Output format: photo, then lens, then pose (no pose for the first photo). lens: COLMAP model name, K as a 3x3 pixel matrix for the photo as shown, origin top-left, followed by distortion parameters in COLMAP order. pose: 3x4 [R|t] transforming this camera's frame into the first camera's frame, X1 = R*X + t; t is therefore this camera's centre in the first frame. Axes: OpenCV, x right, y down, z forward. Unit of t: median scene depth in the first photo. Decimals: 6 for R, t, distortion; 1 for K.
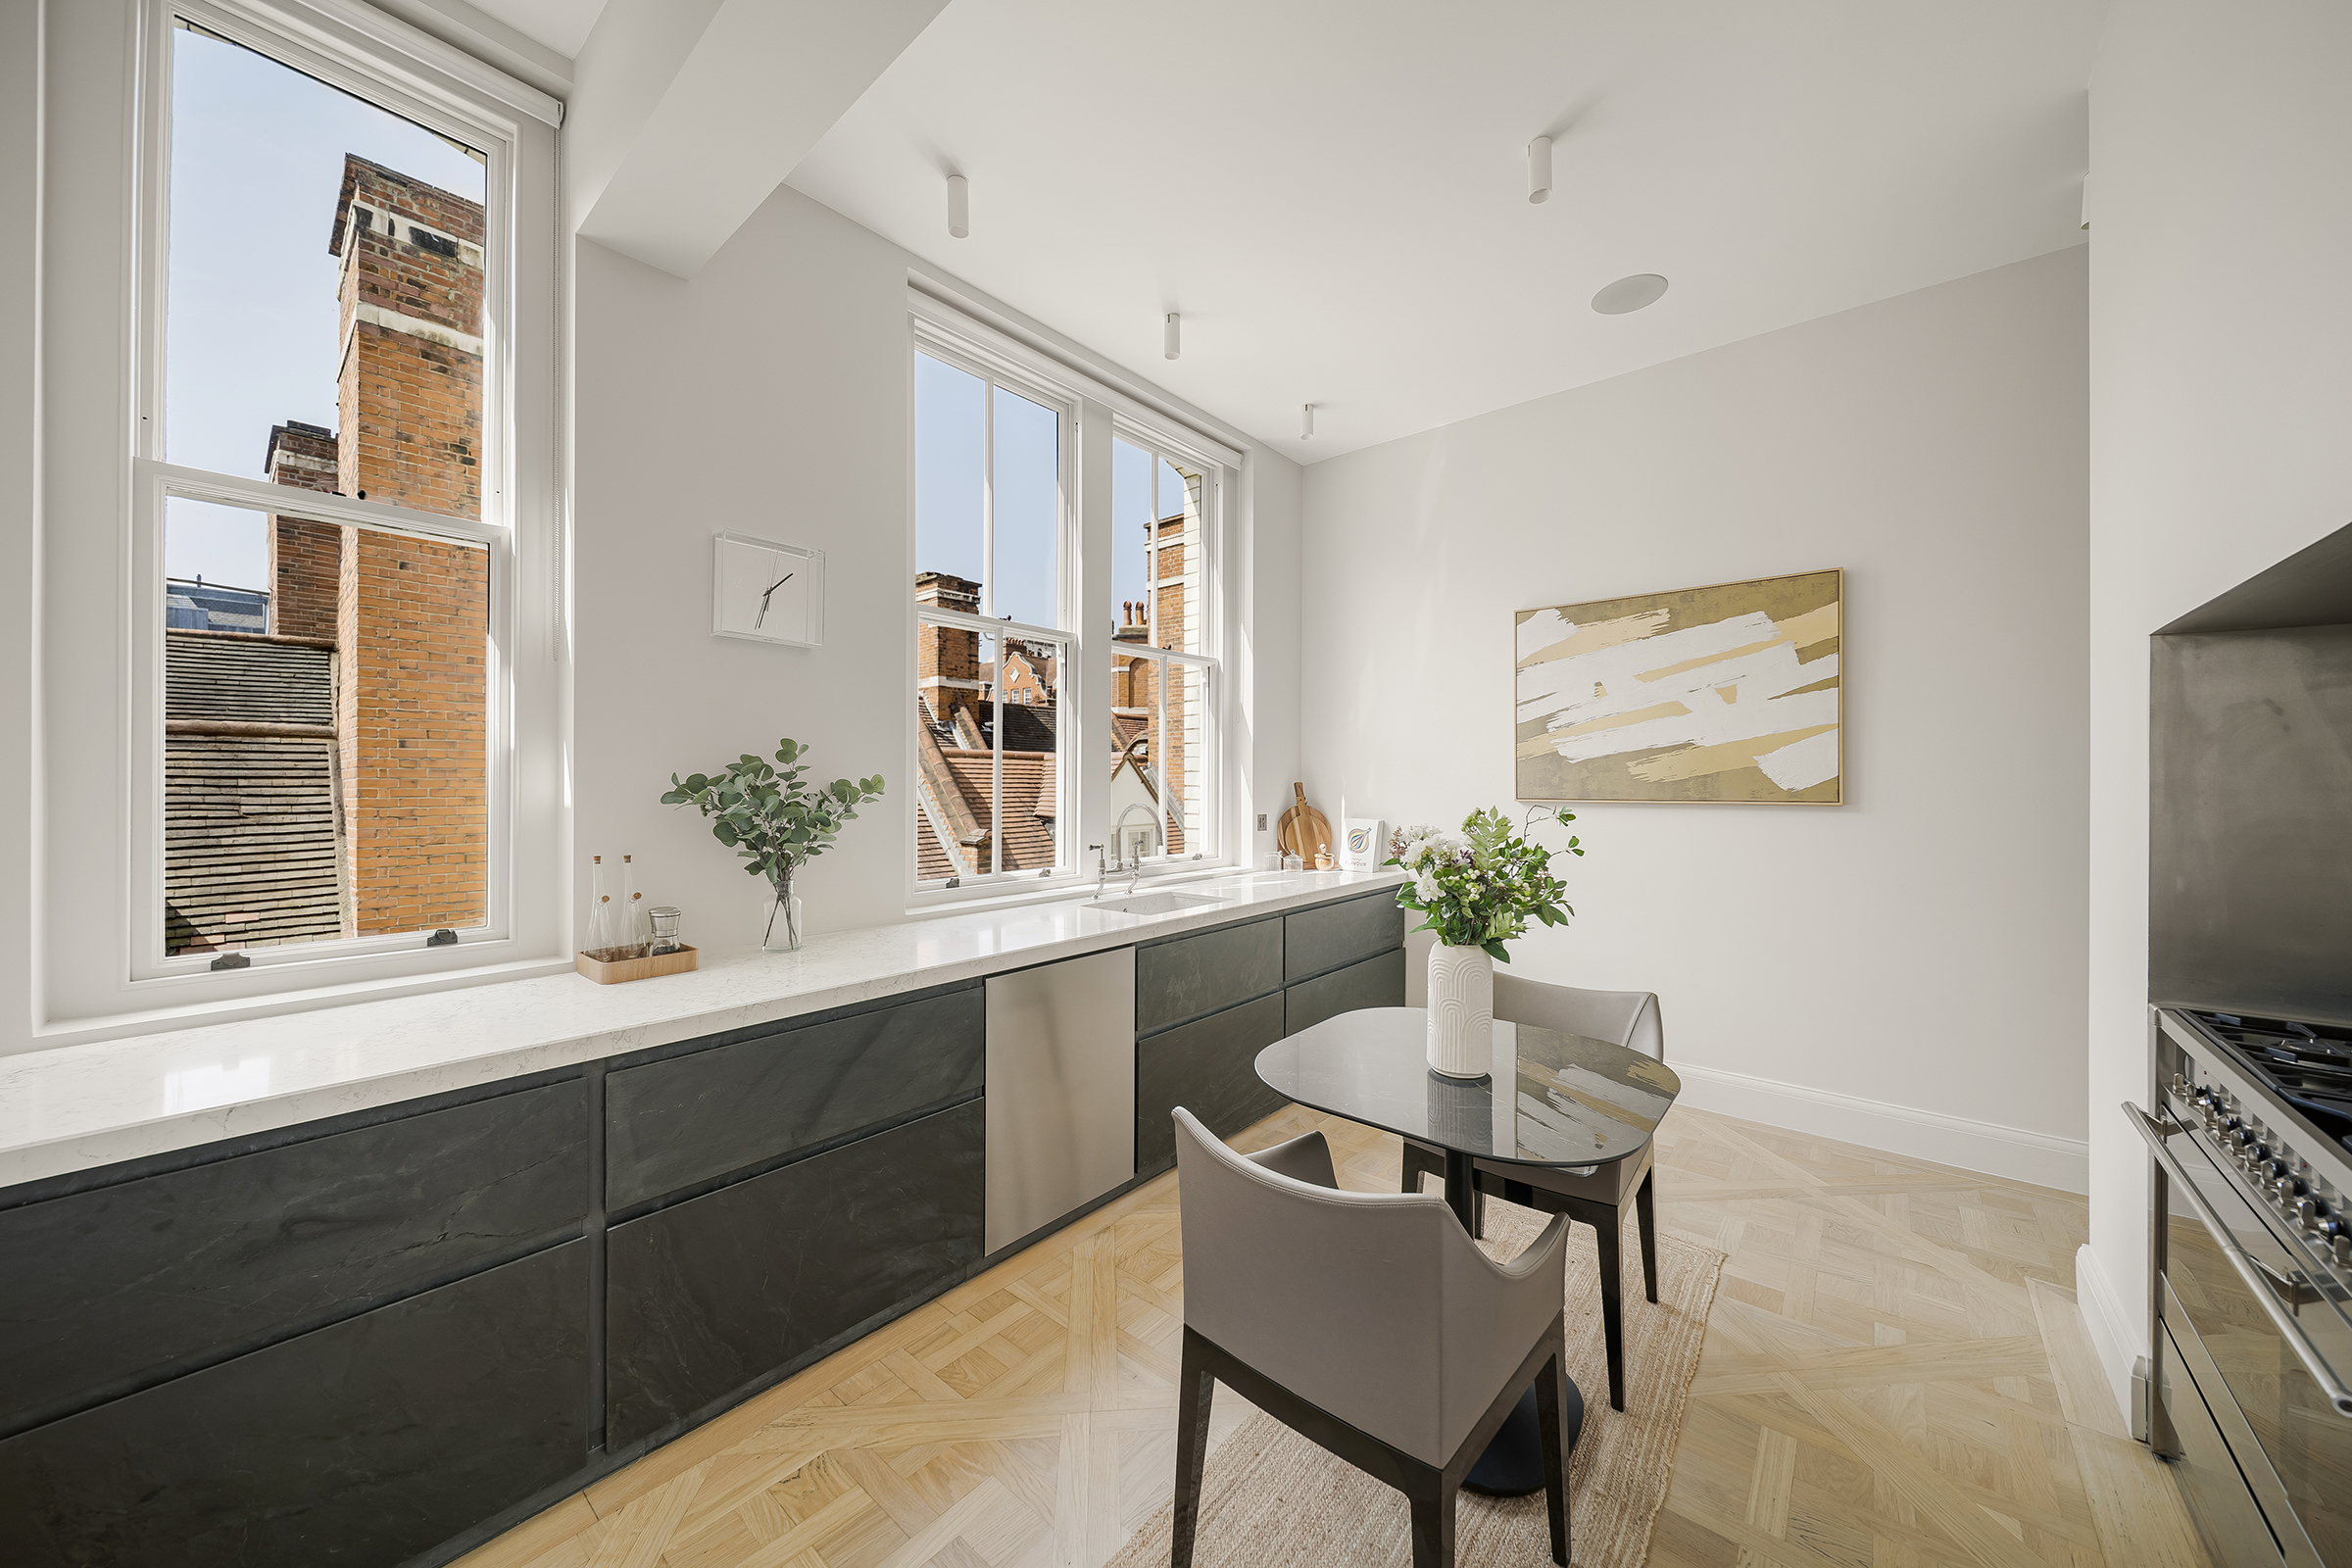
lens RADIAL K [[817.8, 0, 1202.7], [0, 817.8, 785.3], [0, 0, 1]] dist [0.000021, -0.000008]
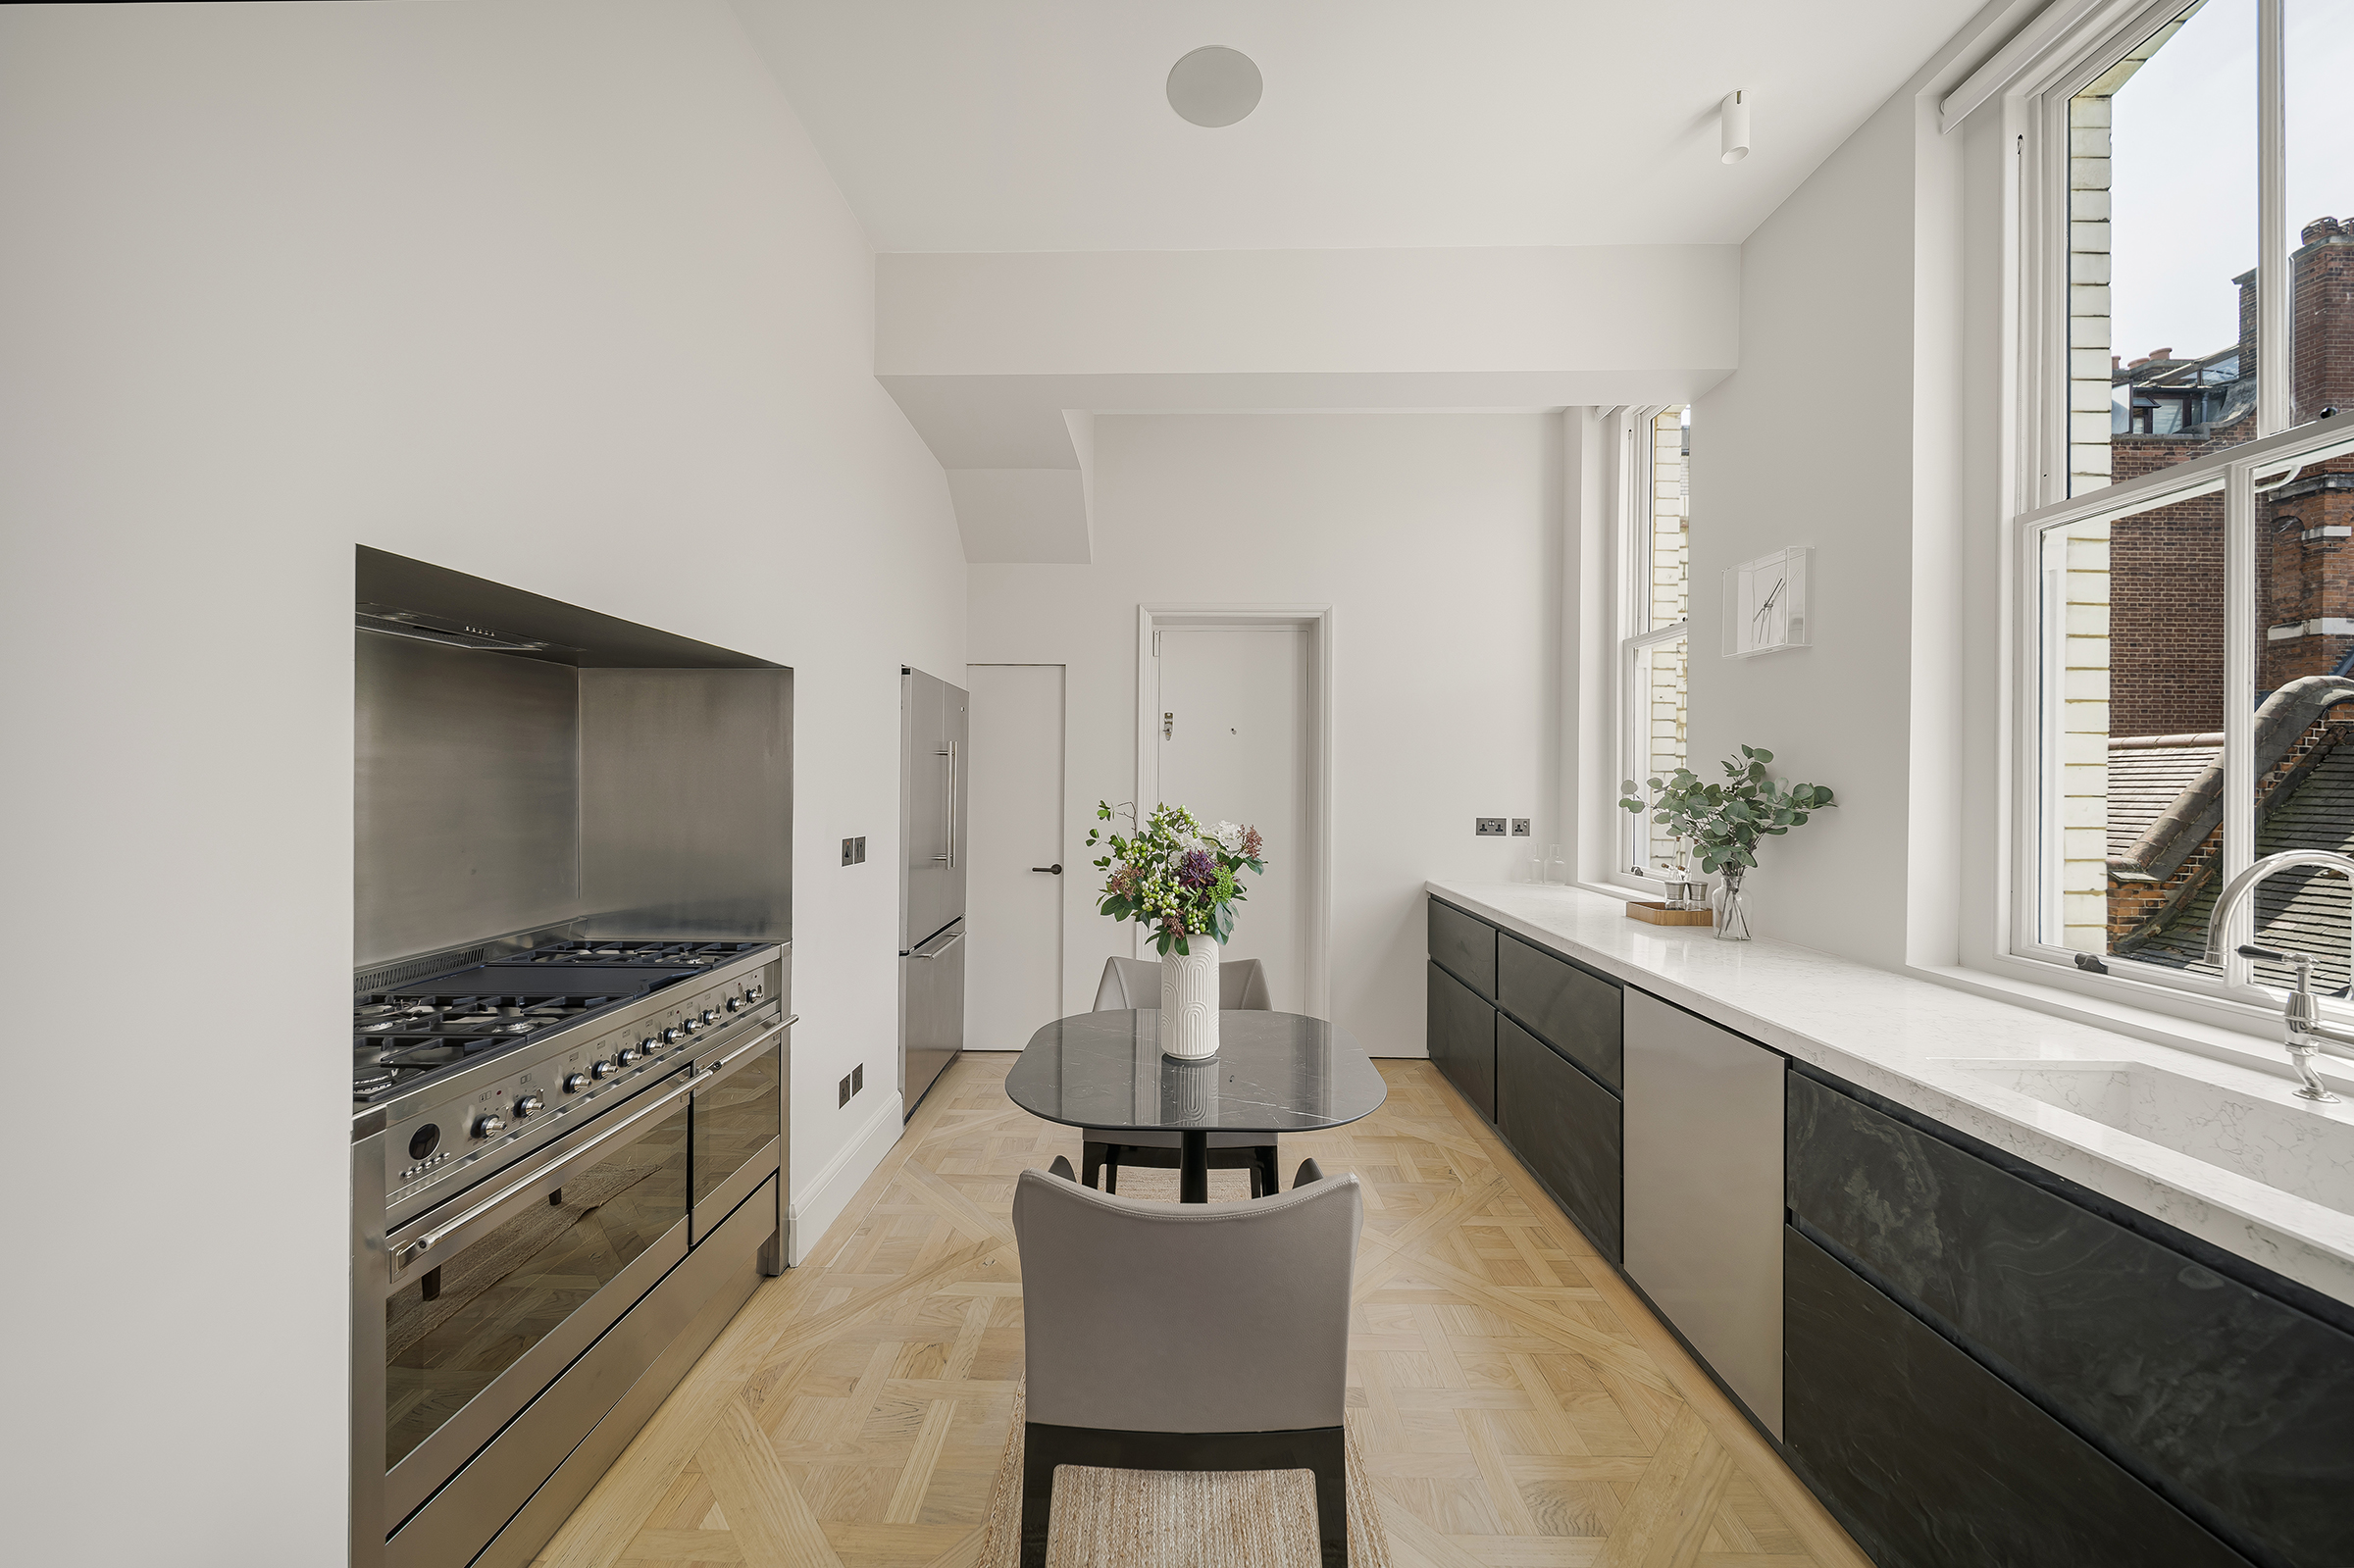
lens RADIAL K [[818.4, 0, 1203.7], [0, 818.4, 785.3], [0, 0, 1]] dist [0.000021, -0.000008]
pose [[-0.758610, -0.010210, -0.651465, 0.787786], [-0.021473, 0.999726, 0.009336, -0.005383], [0.651191, 0.021072, -0.758621, 1.439506]]
